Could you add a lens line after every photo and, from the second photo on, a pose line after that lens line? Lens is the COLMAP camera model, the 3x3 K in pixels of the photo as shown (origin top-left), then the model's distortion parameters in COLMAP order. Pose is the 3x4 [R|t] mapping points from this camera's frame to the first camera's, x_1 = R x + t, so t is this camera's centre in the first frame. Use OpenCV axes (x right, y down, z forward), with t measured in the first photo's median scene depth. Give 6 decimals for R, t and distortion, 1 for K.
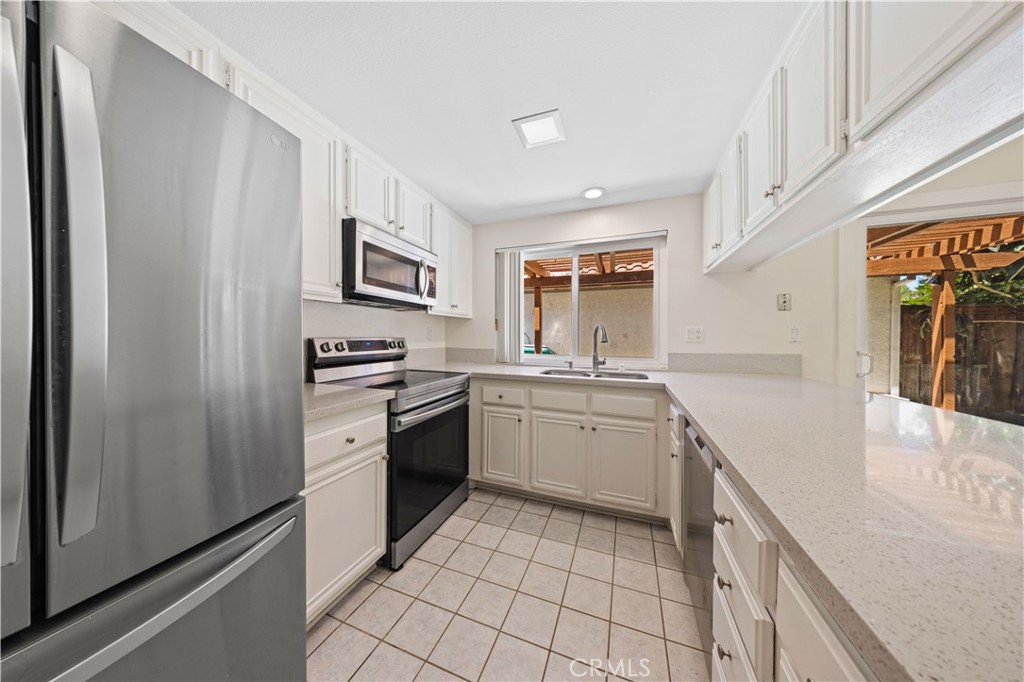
lens RADIAL K [[304.5, 0, 509.7], [0, 304.5, 339.4], [0, 0, 1]] dist [-0.013488, 0.000663]
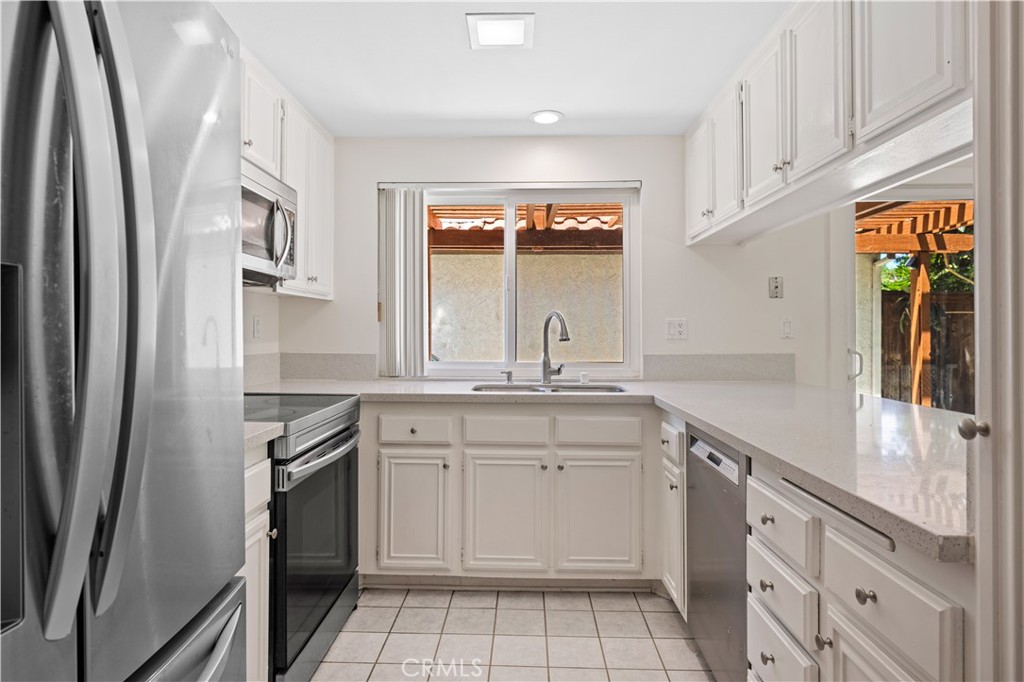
lens RADIAL K [[571.0, 0, 510.8], [0, 571.0, 332.8], [0, 0, 1]] dist [-0.020234, -0.003153]
pose [[0.941419, -0.003564, 0.337220, -0.229814], [0.006070, 0.999961, -0.006377, -0.000270], [-0.337184, 0.008050, 0.941404, -0.153620]]
